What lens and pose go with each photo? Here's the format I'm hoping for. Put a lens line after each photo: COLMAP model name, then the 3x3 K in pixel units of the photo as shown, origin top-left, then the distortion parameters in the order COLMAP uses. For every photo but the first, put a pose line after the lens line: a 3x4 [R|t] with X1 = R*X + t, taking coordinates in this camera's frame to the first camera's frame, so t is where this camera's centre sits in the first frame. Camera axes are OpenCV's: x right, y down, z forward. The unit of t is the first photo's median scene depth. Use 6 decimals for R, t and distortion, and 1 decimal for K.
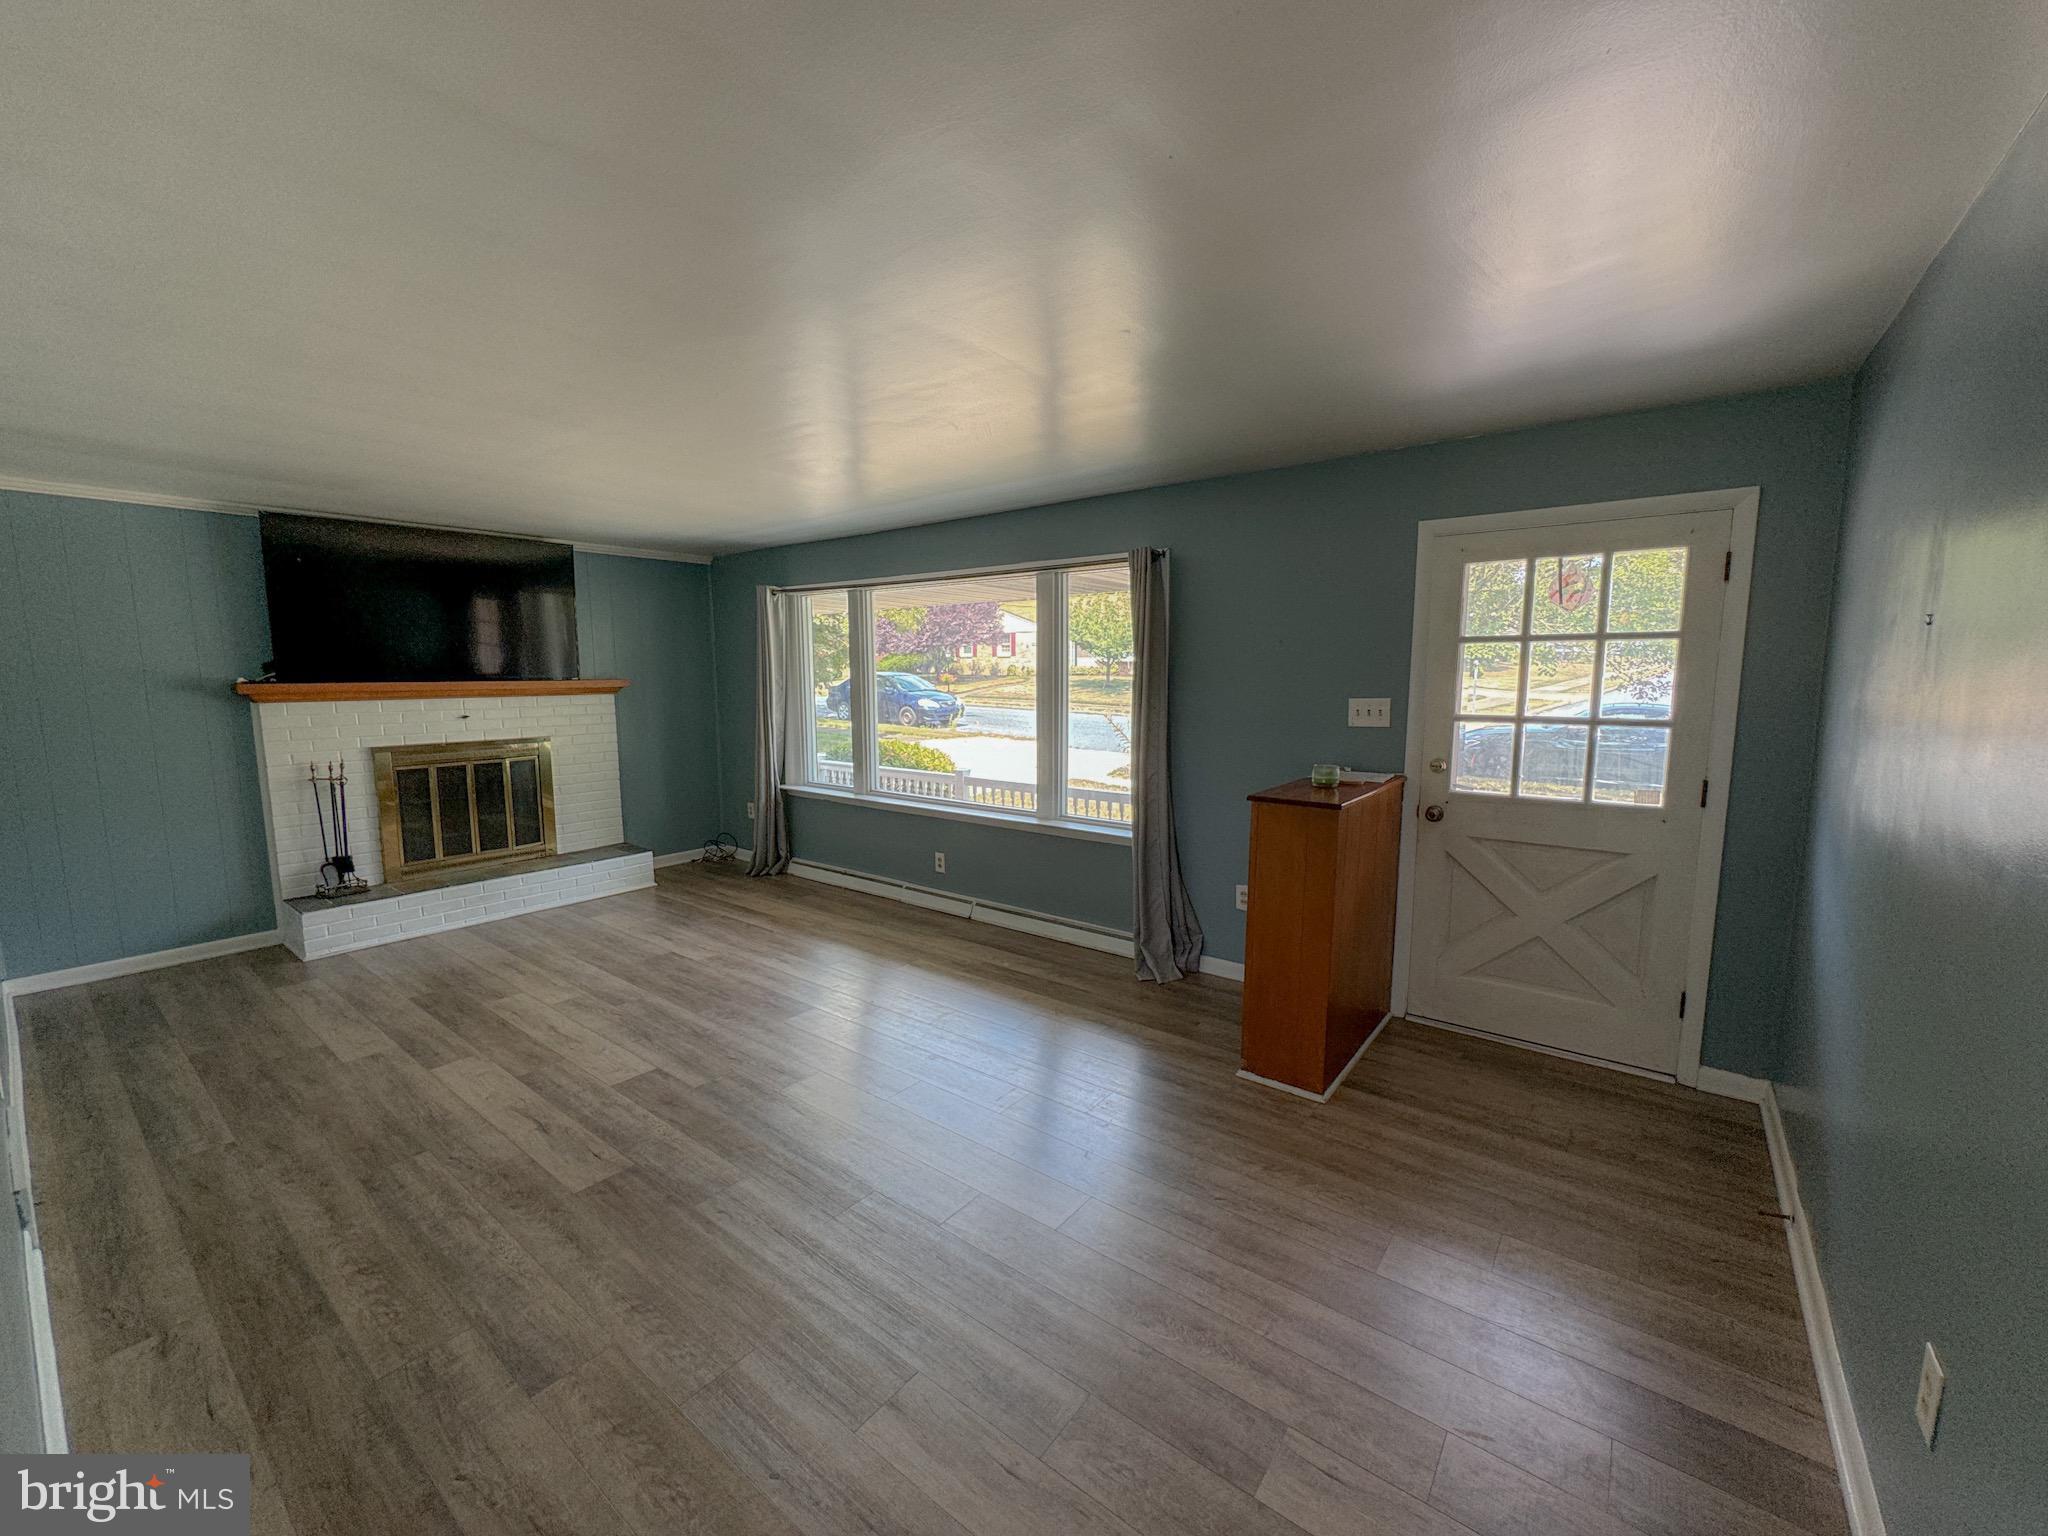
lens RADIAL K [[846.4, 0, 1020.7], [0, 846.4, 757.9], [0, 0, 1]] dist [-0.001517, 0.000246]
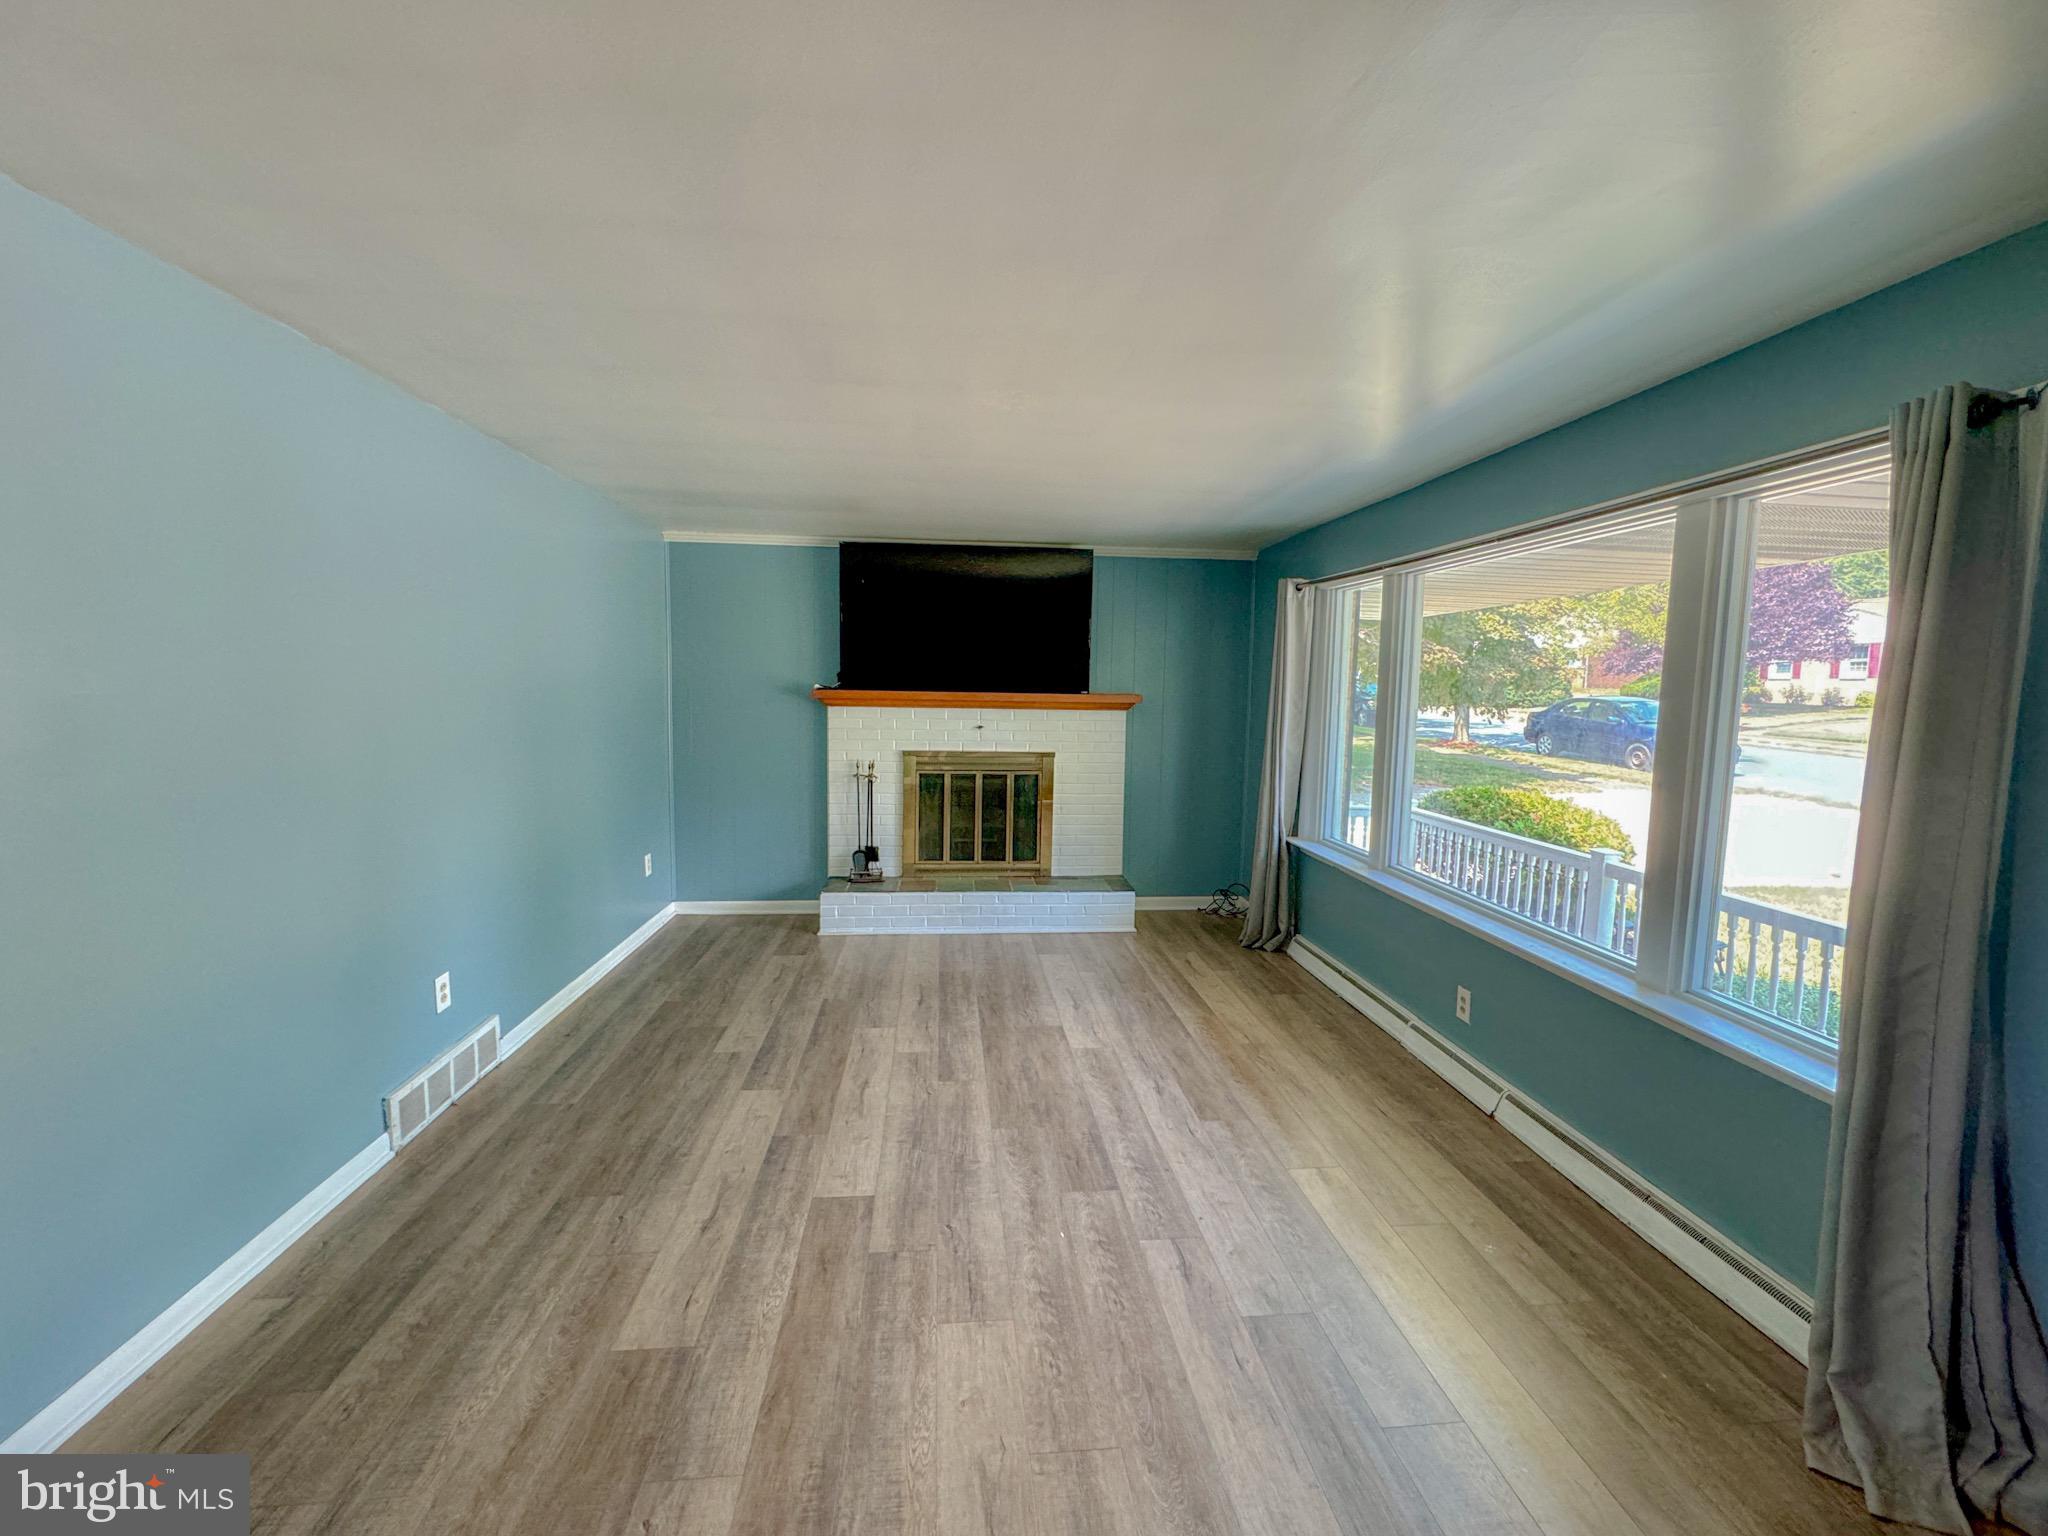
lens RADIAL K [[846.4, 0, 1020.7], [0, 846.4, 757.9], [0, 0, 1]] dist [-0.001517, 0.000246]
pose [[0.683172, 0.080149, -0.725846, 0.128244], [-0.095737, 0.995210, 0.019784, -0.039987], [0.723955, 0.055974, 0.687573, 0.368368]]
